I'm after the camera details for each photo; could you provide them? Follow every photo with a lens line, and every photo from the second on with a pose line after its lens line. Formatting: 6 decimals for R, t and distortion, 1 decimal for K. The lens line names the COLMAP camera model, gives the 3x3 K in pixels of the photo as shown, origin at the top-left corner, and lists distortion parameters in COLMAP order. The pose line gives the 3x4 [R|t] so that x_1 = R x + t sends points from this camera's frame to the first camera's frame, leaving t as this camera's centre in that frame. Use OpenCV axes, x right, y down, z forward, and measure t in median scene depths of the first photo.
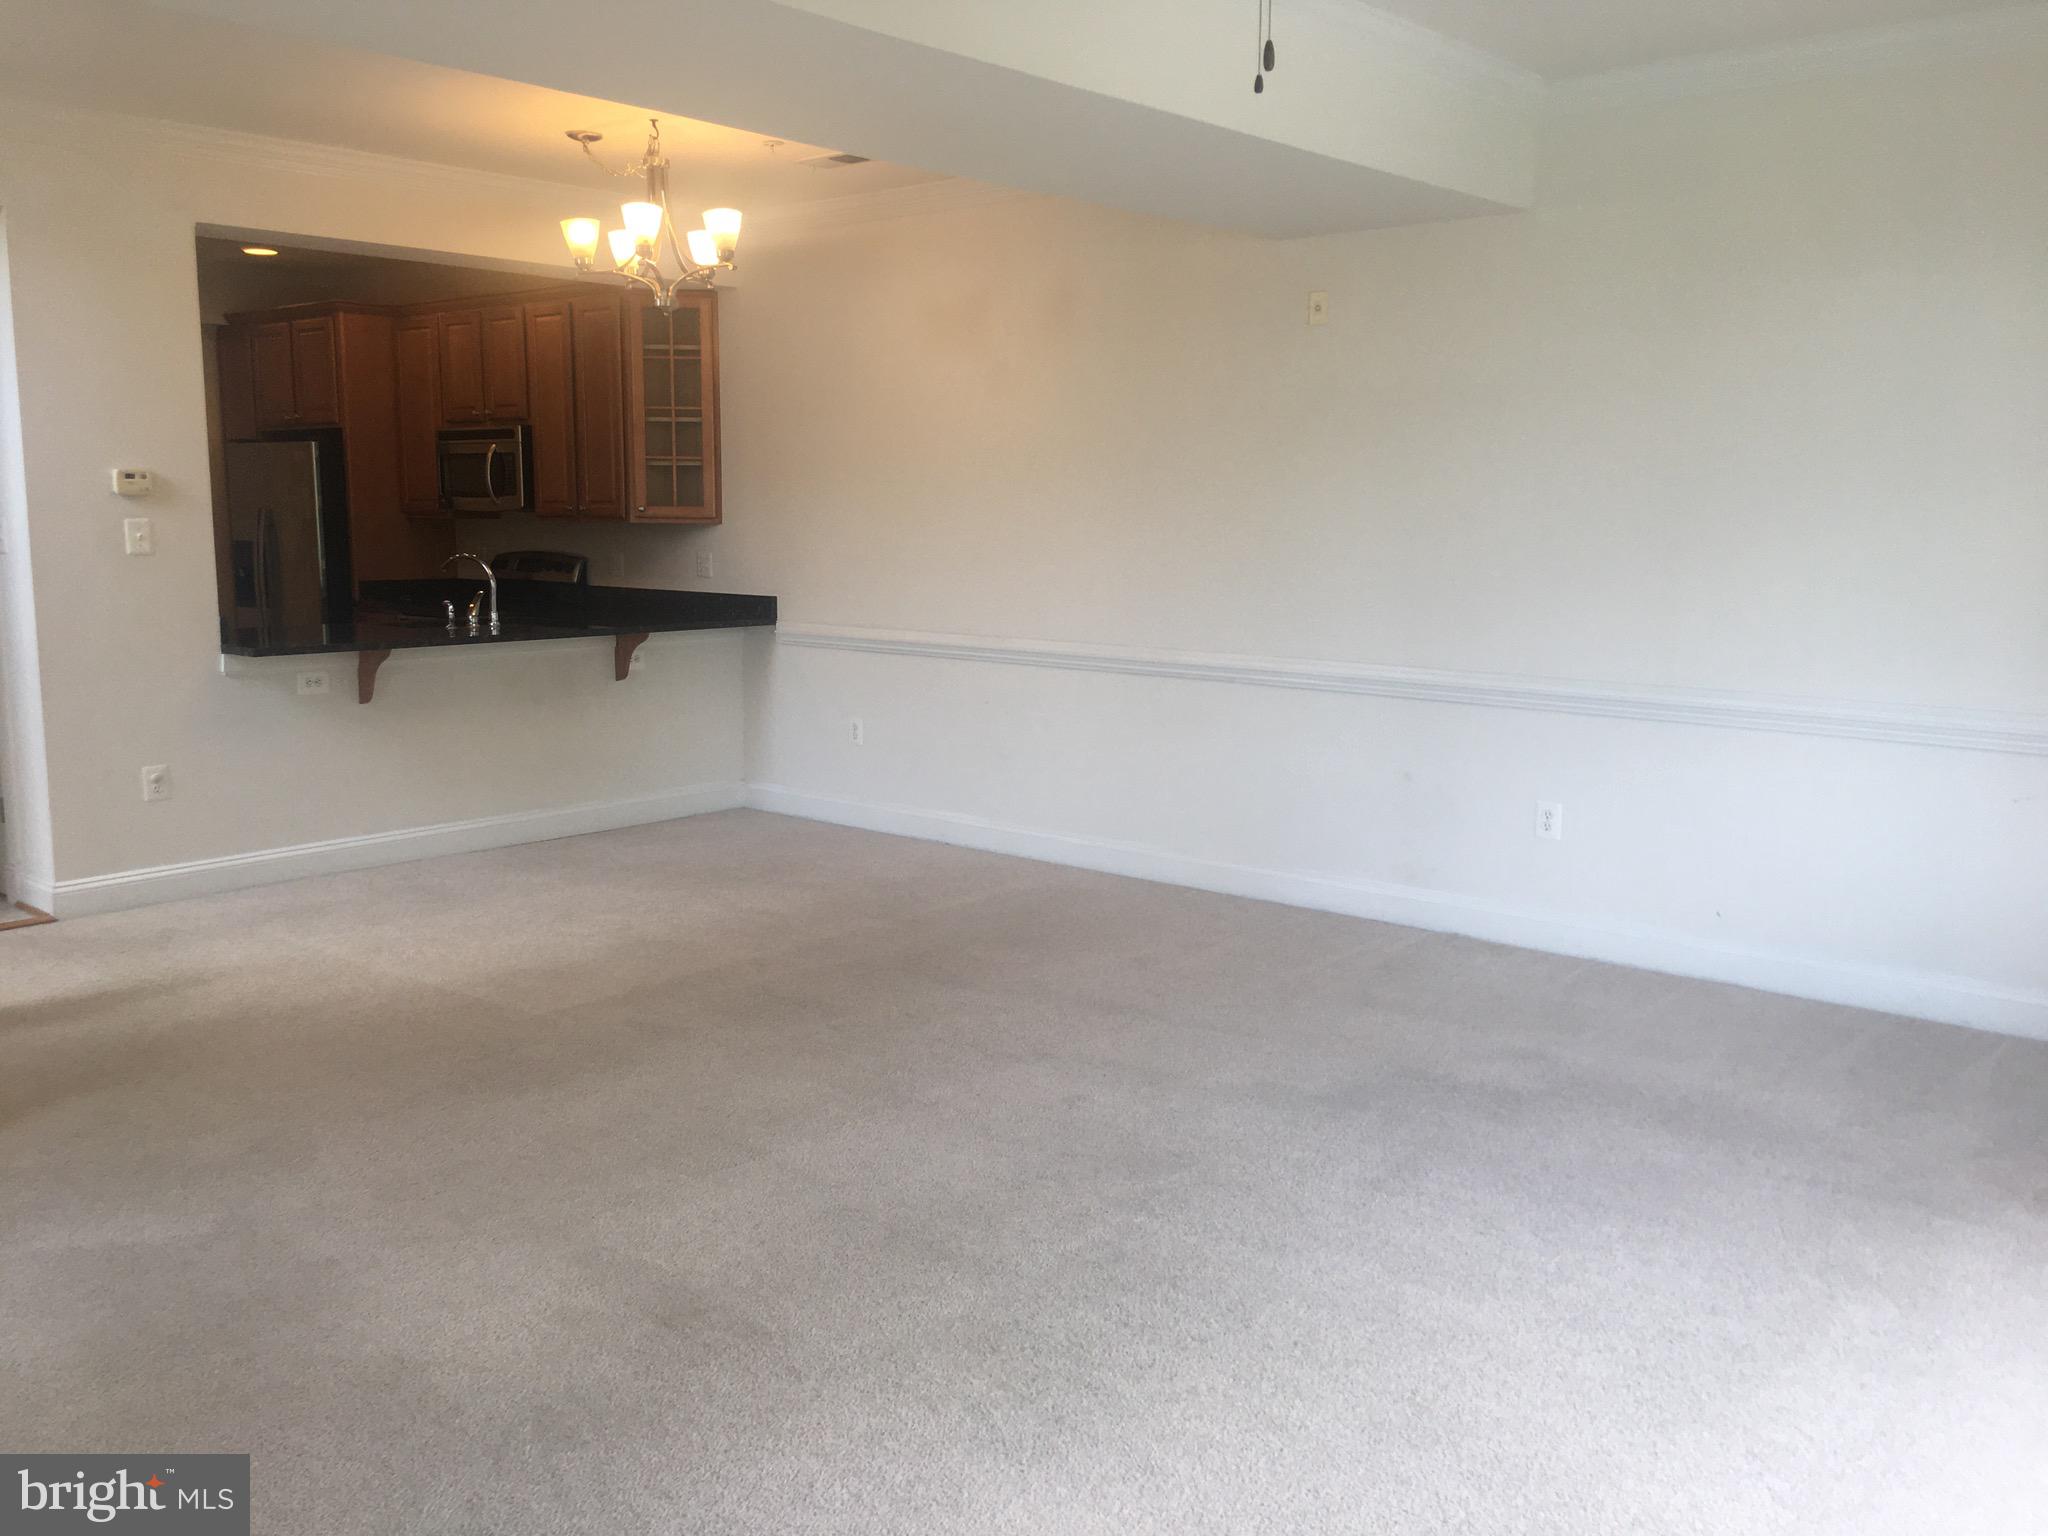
lens RADIAL K [[1766.8, 0, 1015.6], [0, 1766.8, 768.1], [0, 0, 1]] dist [0.024492, -0.000968]
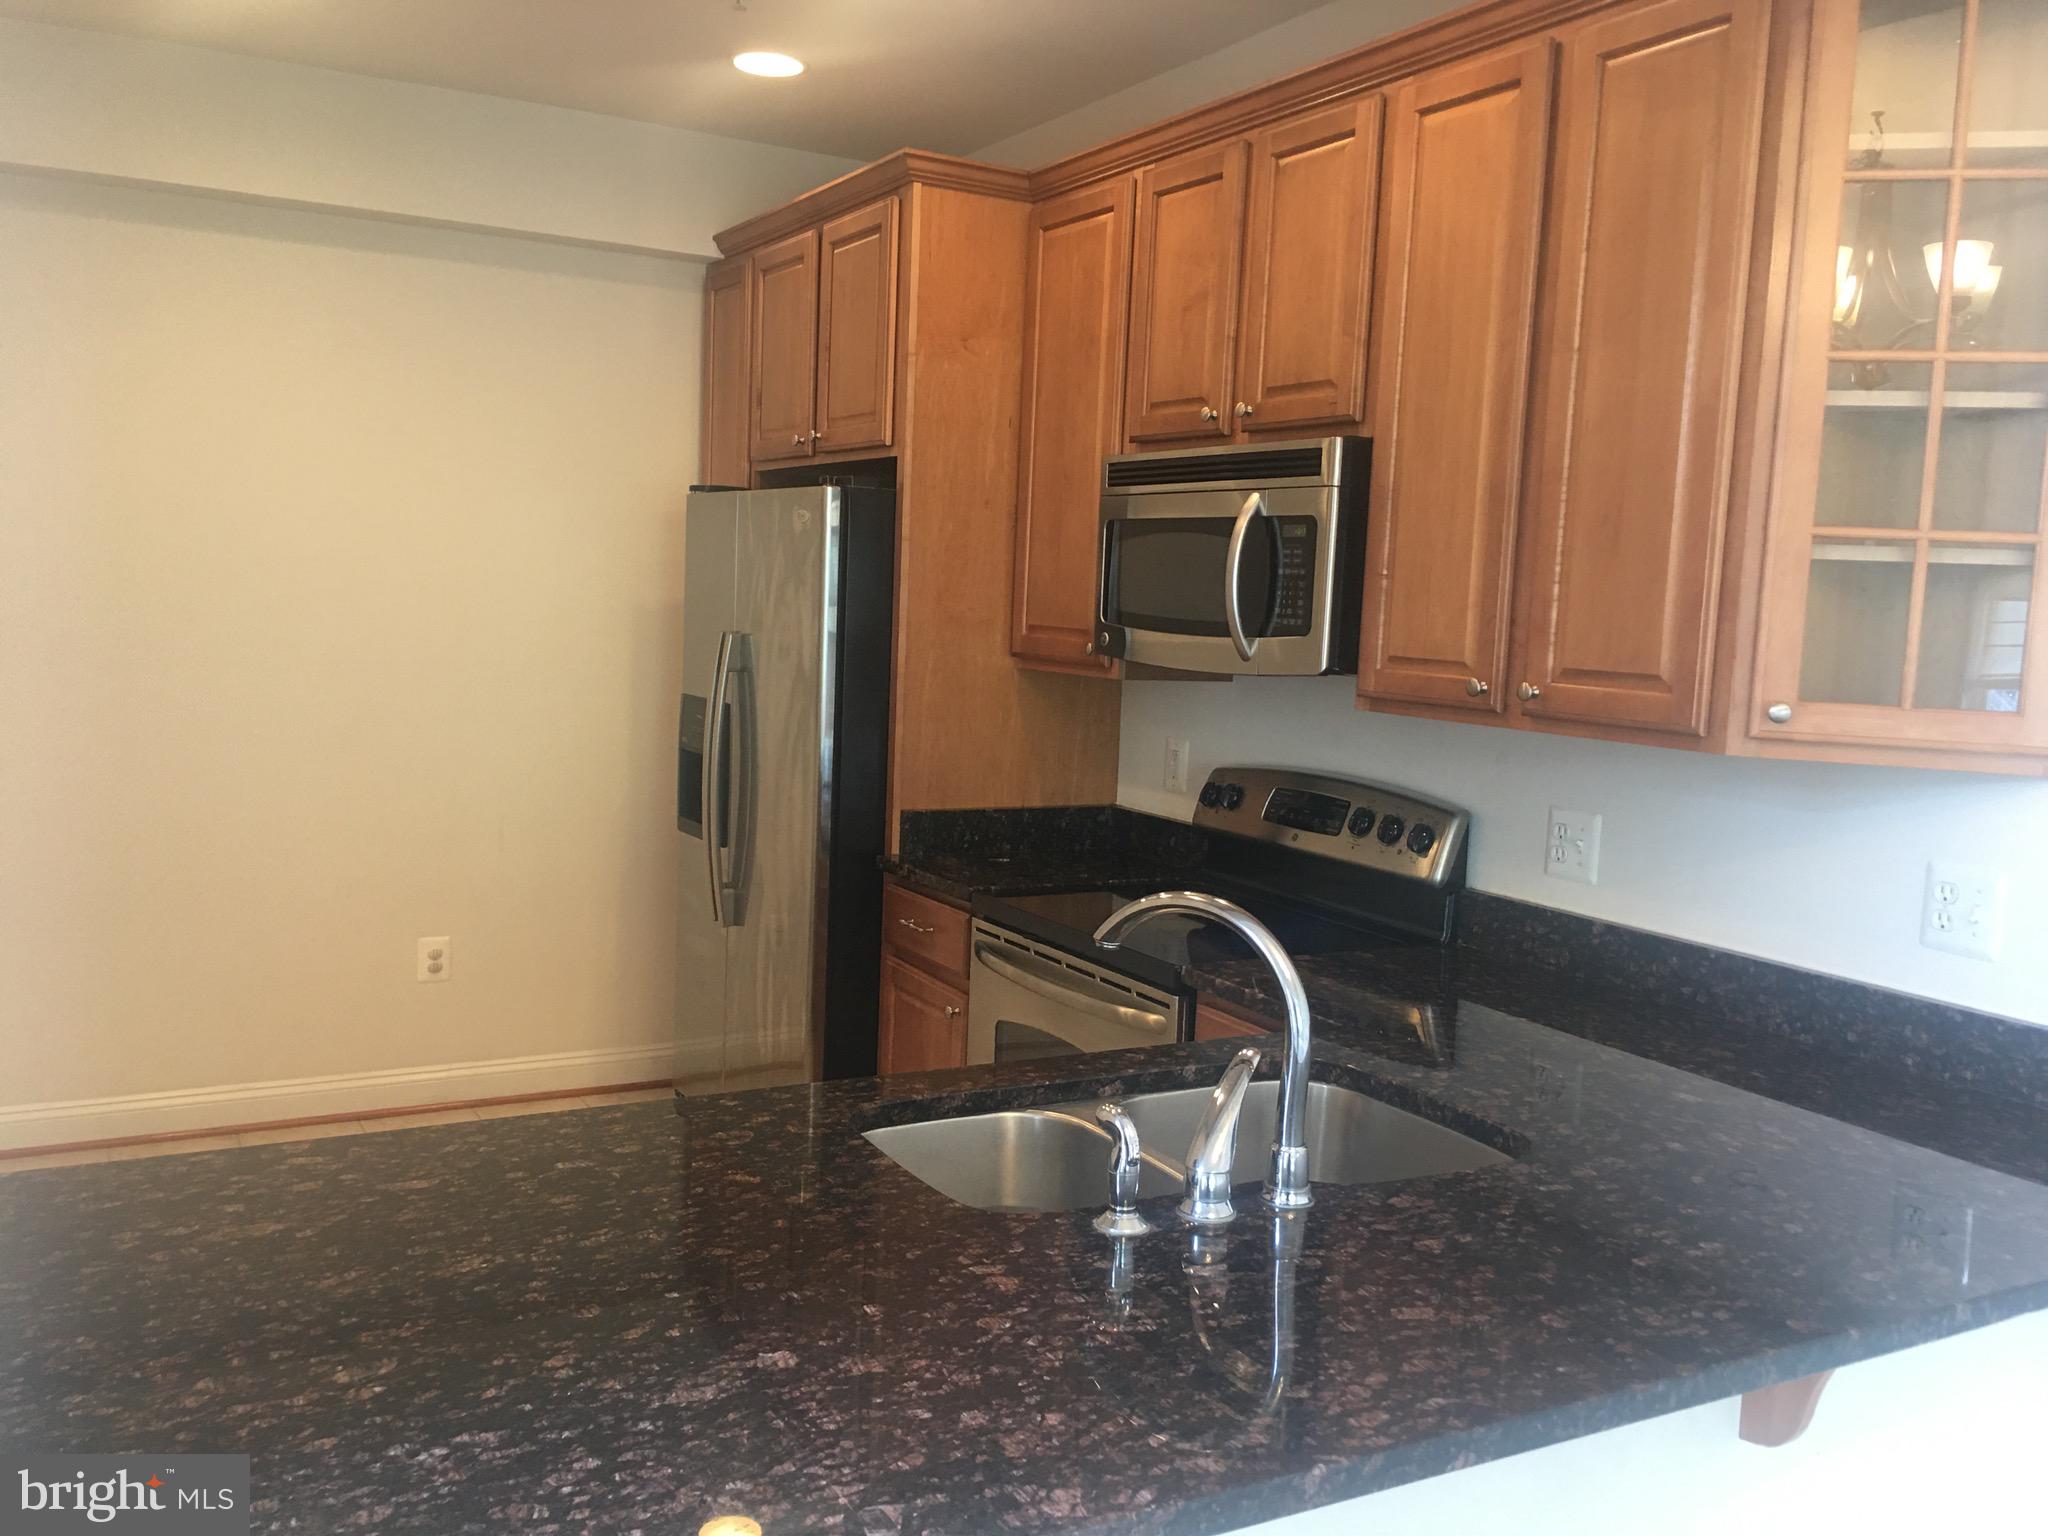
lens RADIAL K [[1766.8, 0, 1015.6], [0, 1766.8, 768.1], [0, 0, 1]] dist [0.024492, -0.000968]
pose [[0.938770, 0.073201, -0.336679, -0.209436], [-0.094468, 0.994408, -0.047201, -0.102614], [0.331341, 0.076116, 0.940436, 0.632264]]
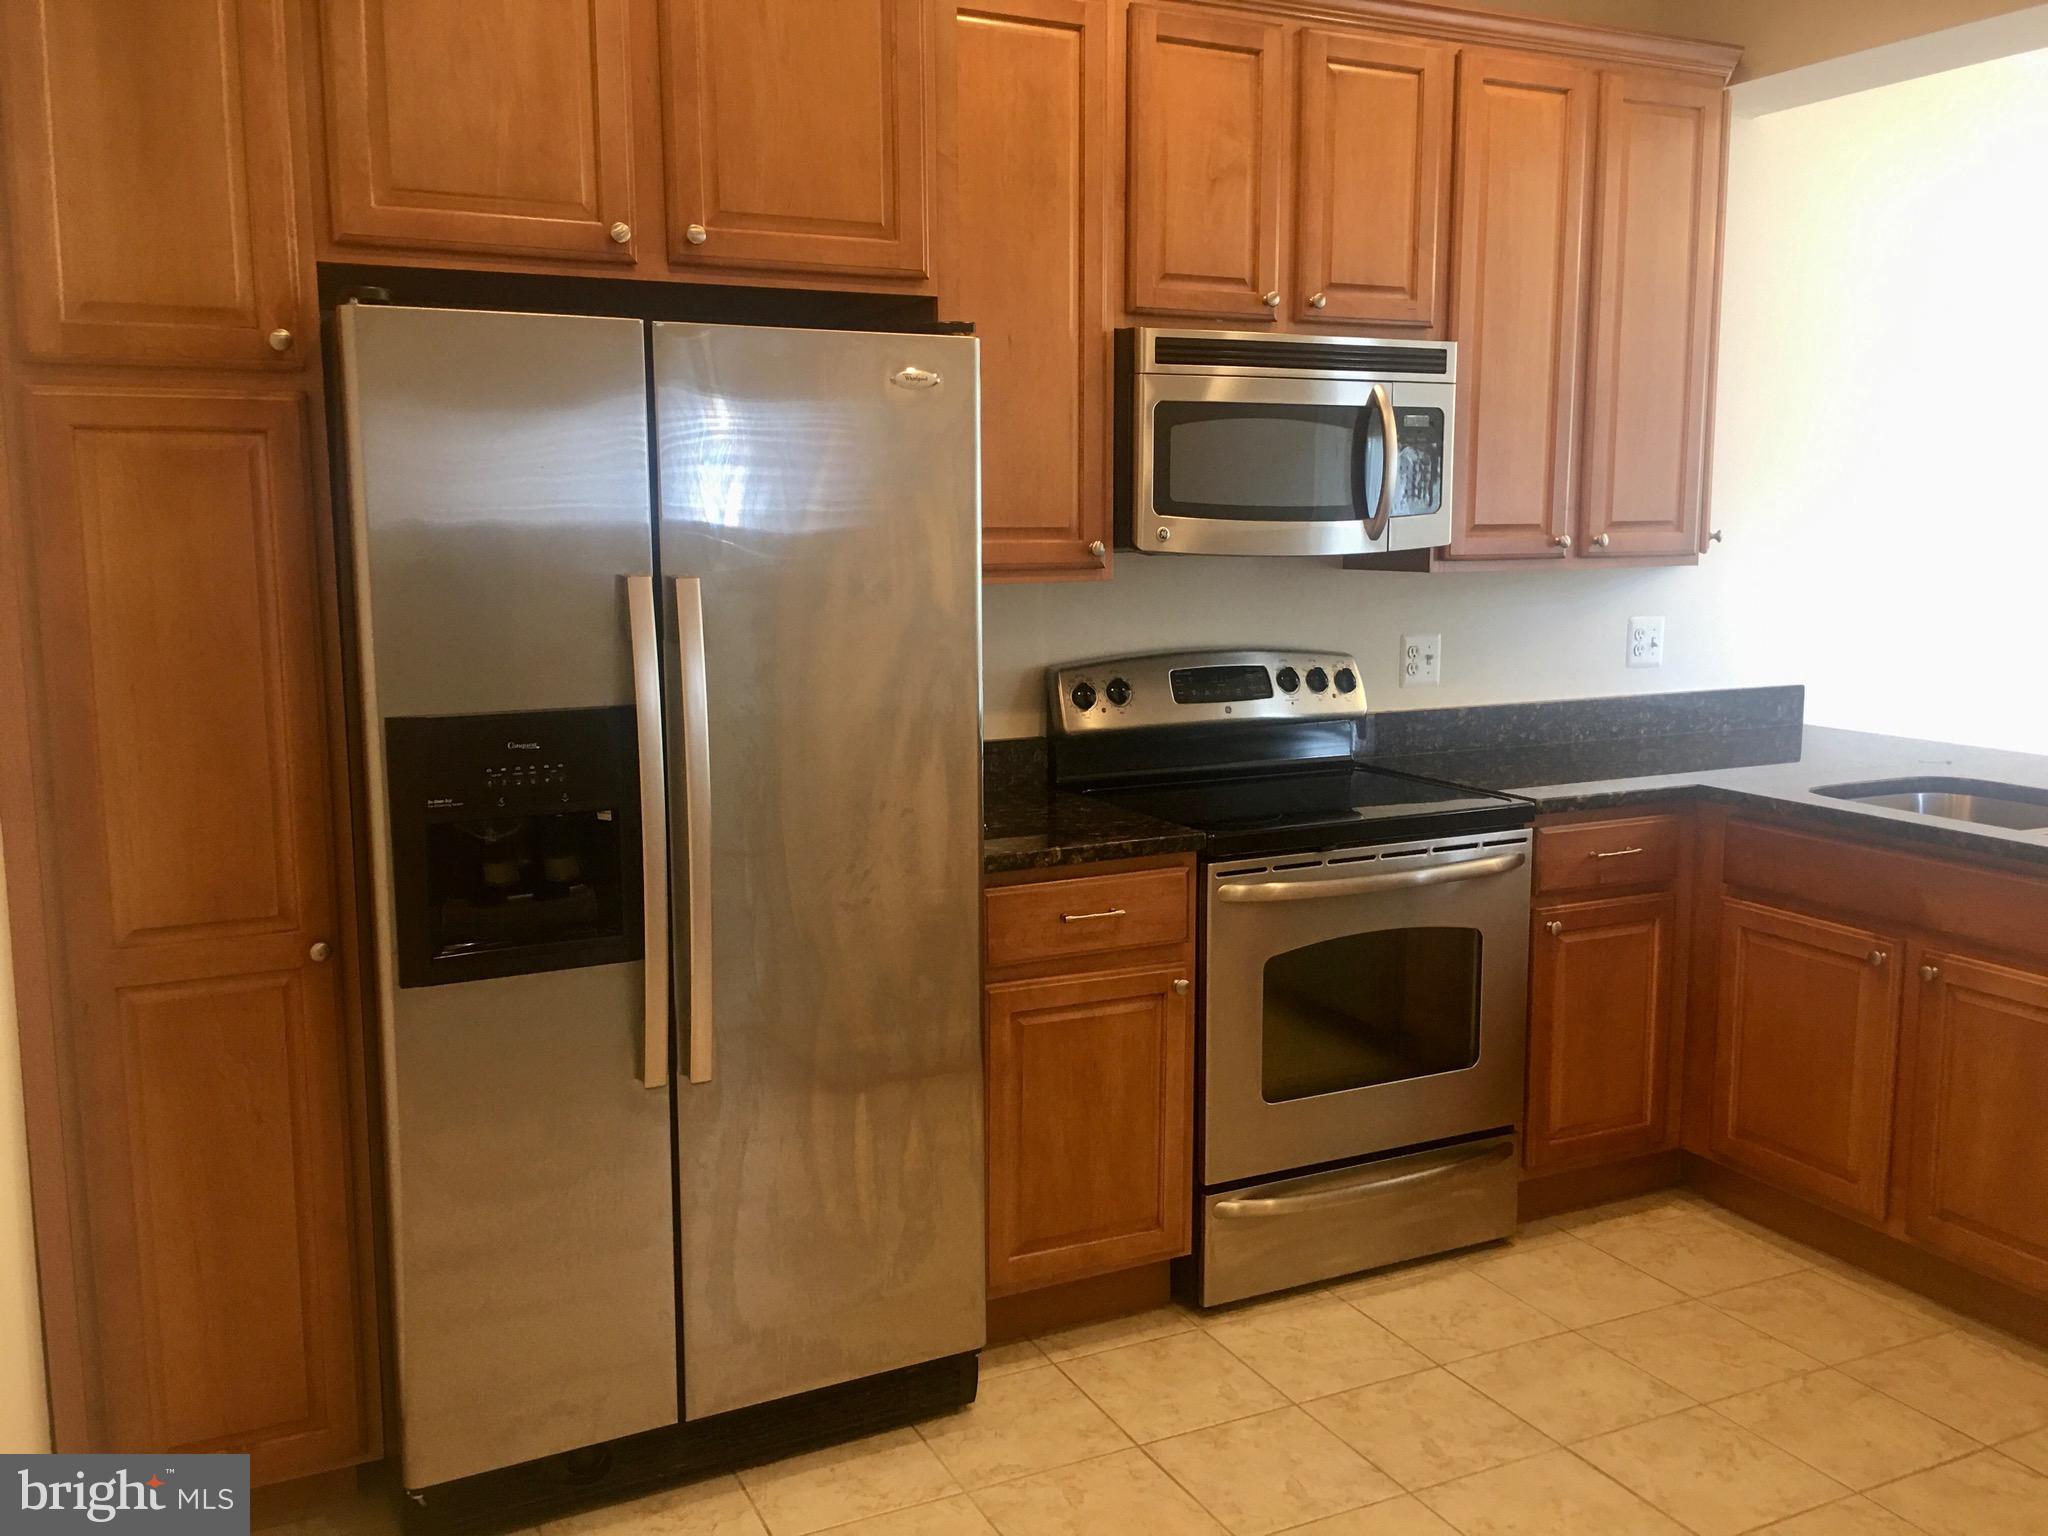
lens RADIAL K [[1766.8, 0, 1015.6], [0, 1766.8, 768.1], [0, 0, 1]] dist [0.024492, -0.000968]
pose [[0.382315, -0.134453, 0.914198, -0.684177], [0.152384, 0.984985, 0.081137, -0.139691], [-0.911380, 0.108289, 0.397063, 0.905969]]
